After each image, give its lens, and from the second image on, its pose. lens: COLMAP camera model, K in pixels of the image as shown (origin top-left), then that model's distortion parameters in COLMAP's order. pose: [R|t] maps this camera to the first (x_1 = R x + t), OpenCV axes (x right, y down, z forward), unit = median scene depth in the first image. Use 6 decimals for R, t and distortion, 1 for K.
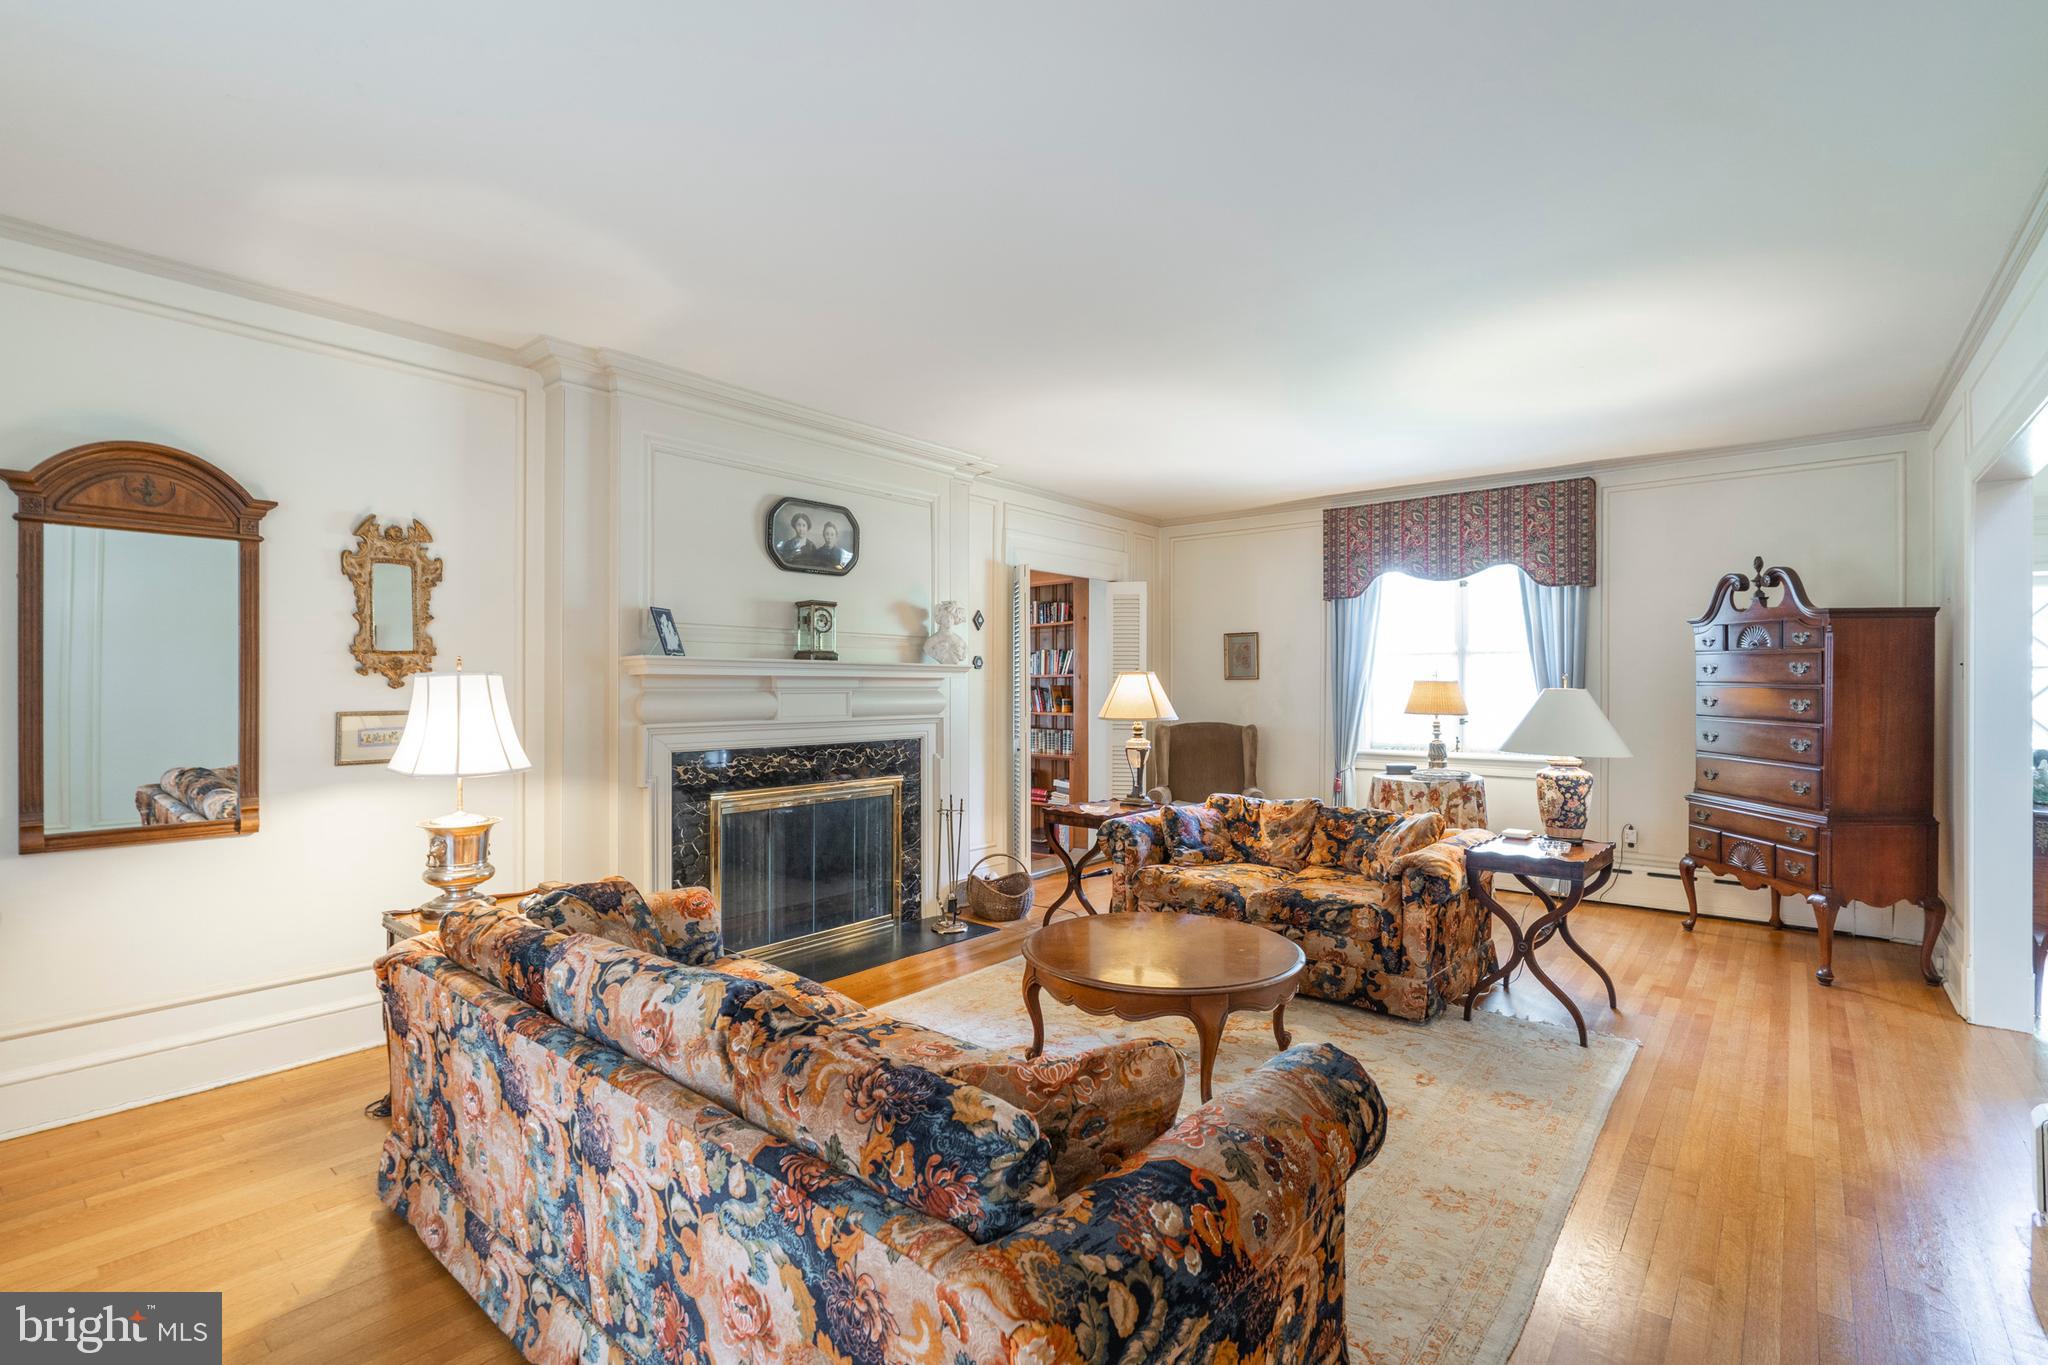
lens RADIAL K [[943.4, 0, 1019.6], [0, 943.4, 681.5], [0, 0, 1]] dist [-0.012551, 0.003707]
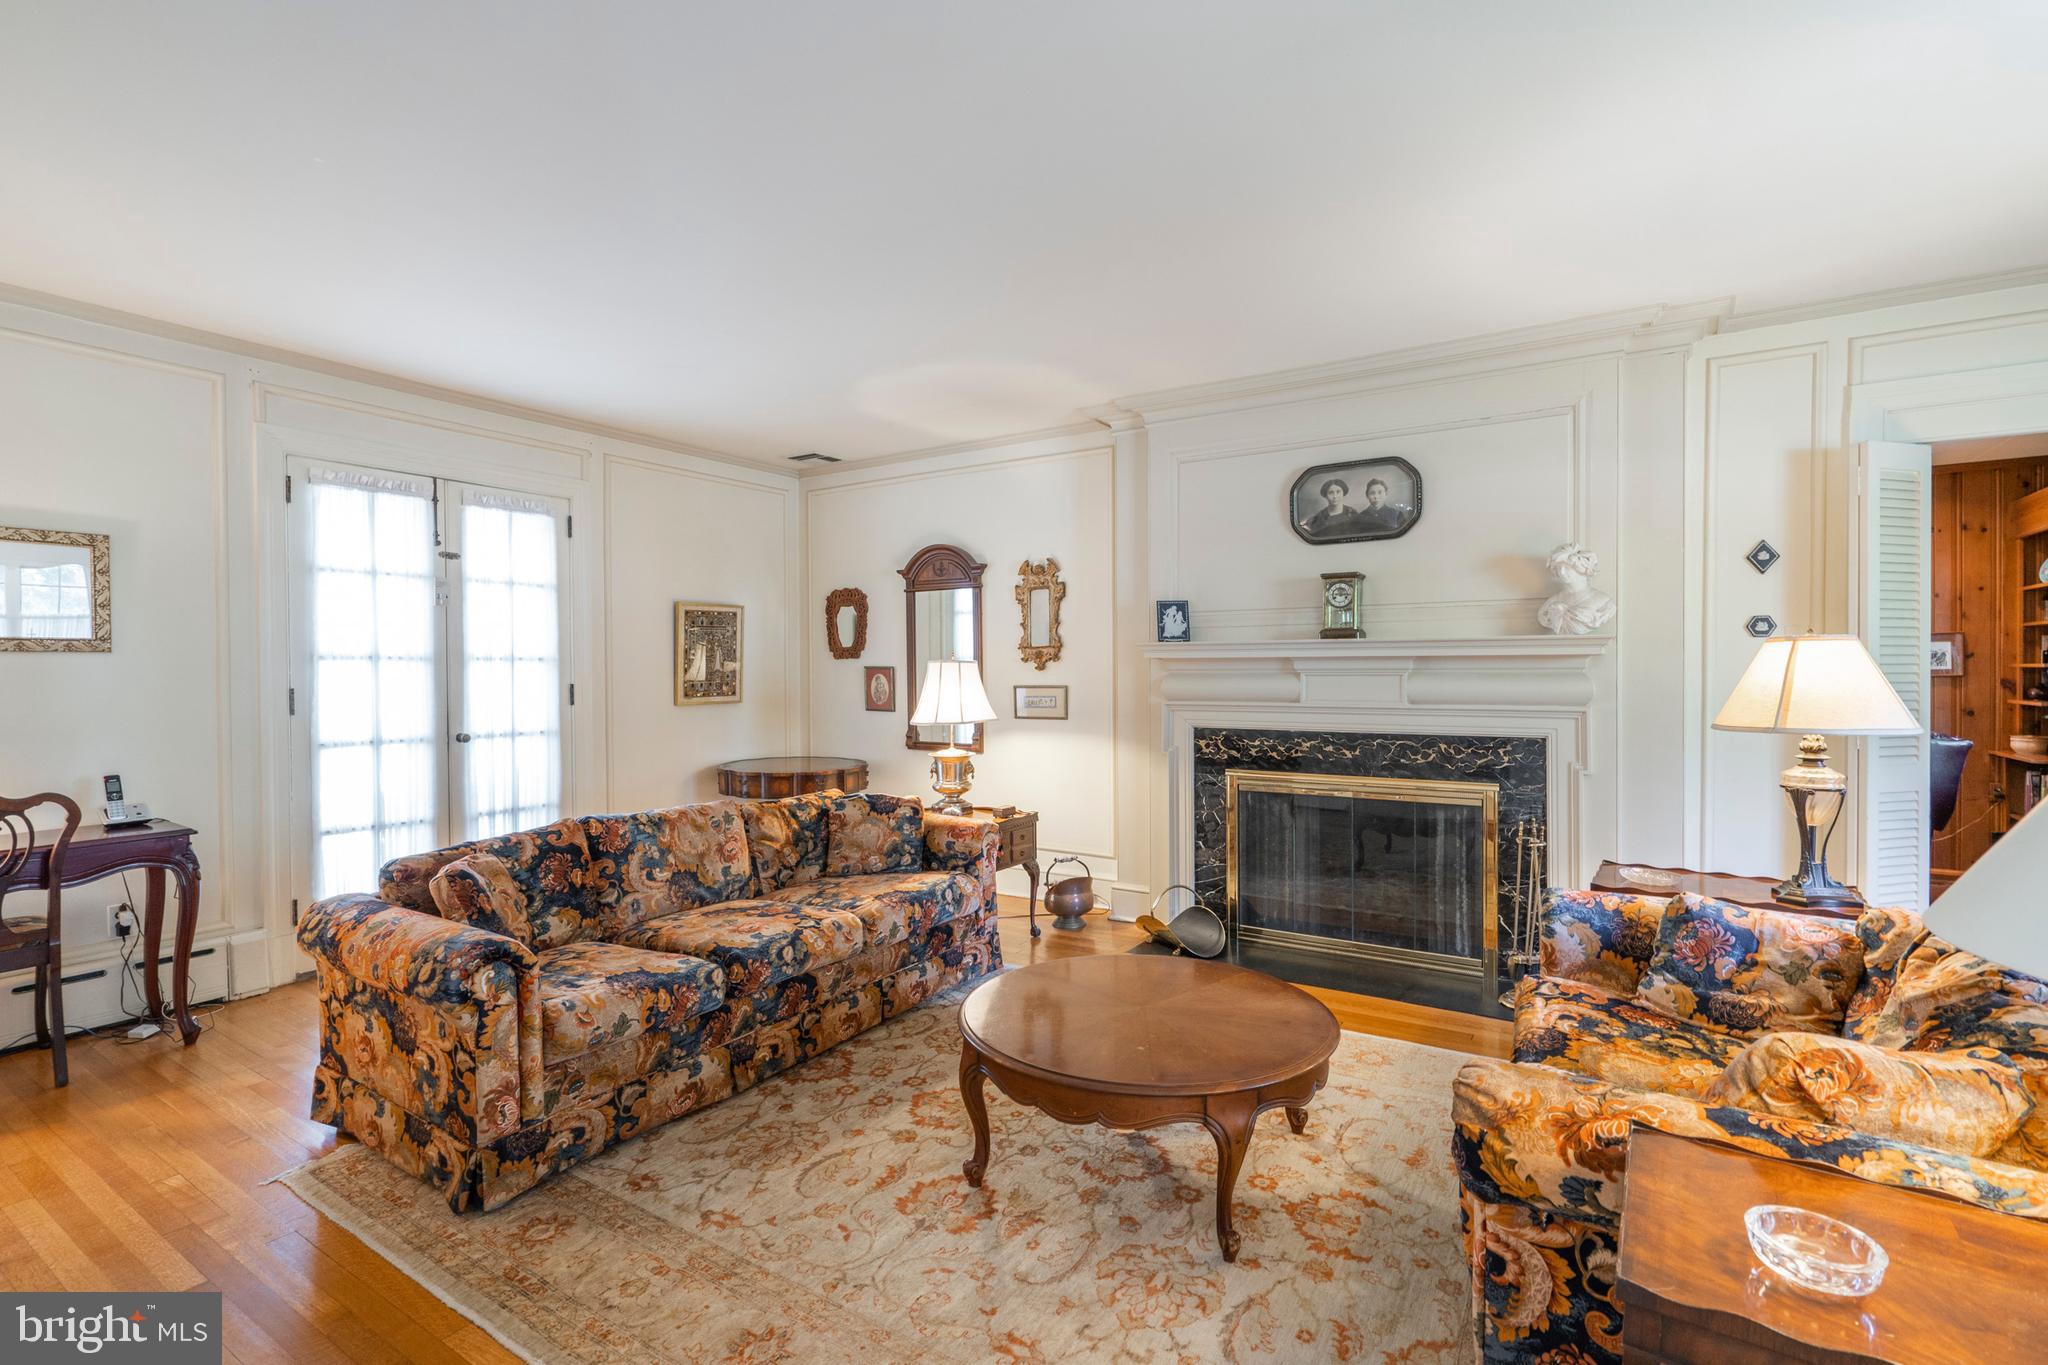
lens RADIAL K [[943.4, 0, 1028.3], [0, 943.4, 679.7], [0, 0, 1]] dist [-0.012551, 0.003707]
pose [[0.126869, 0.007430, -0.991892, 0.663048], [0.008880, 0.999923, 0.008626, 0.006425], [0.991880, -0.009903, 0.126793, 0.607283]]
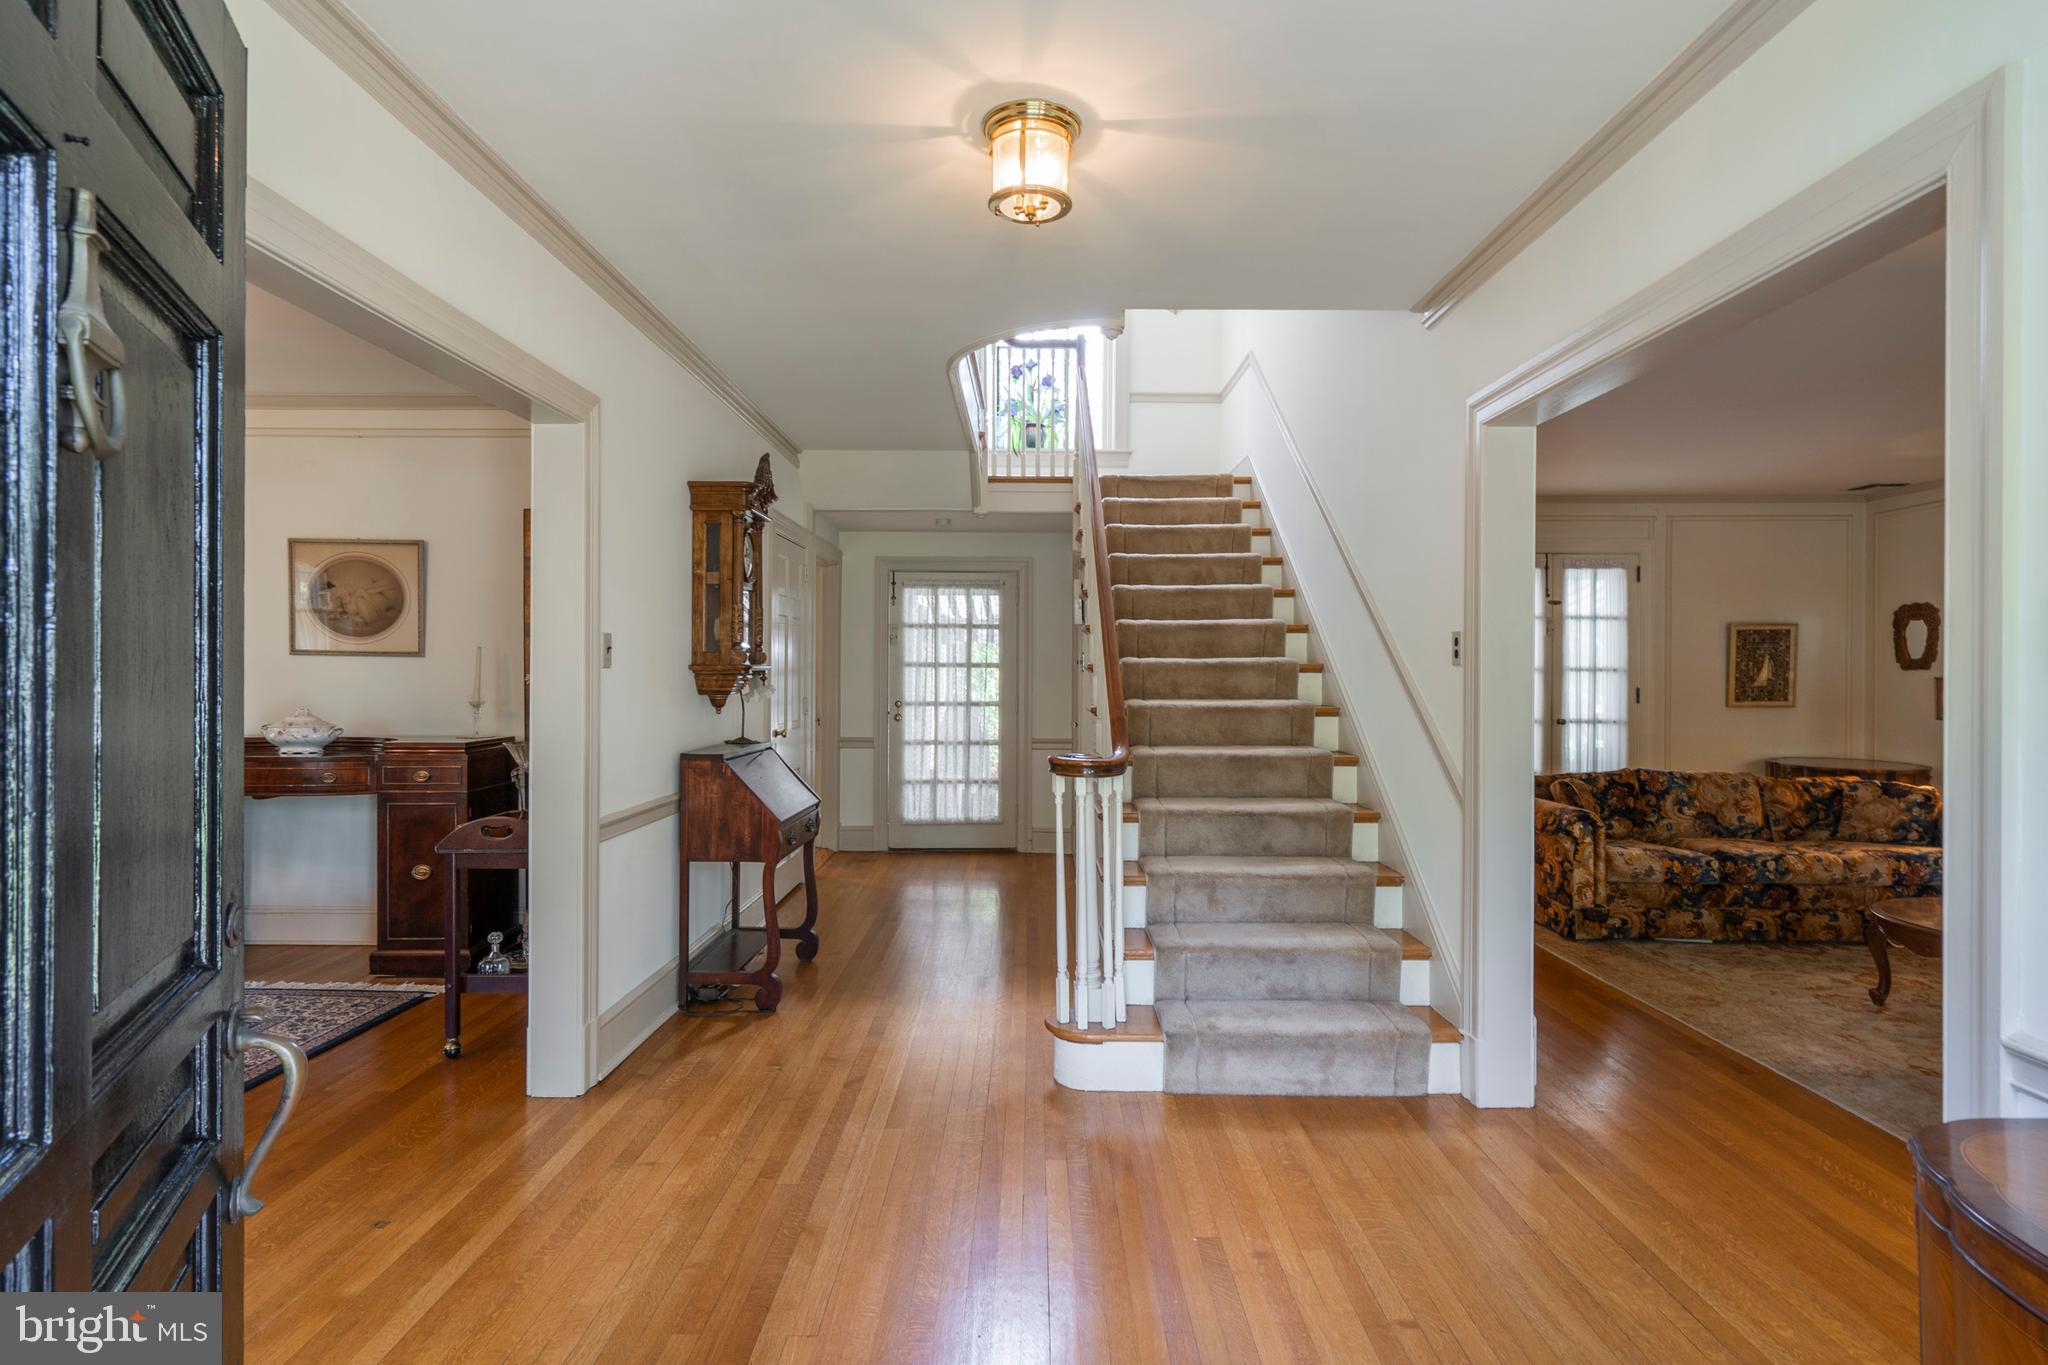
lens RADIAL K [[1015.6, 0, 1038.6], [0, 1015.6, 676.6], [0, 0, 1]] dist [0.005889, 0.001001]
pose [[-0.768210, -0.003600, -0.640188, 1.323702], [-0.004356, 0.999990, -0.000397, 0.002385], [0.640183, 0.002484, -0.768218, 0.869259]]
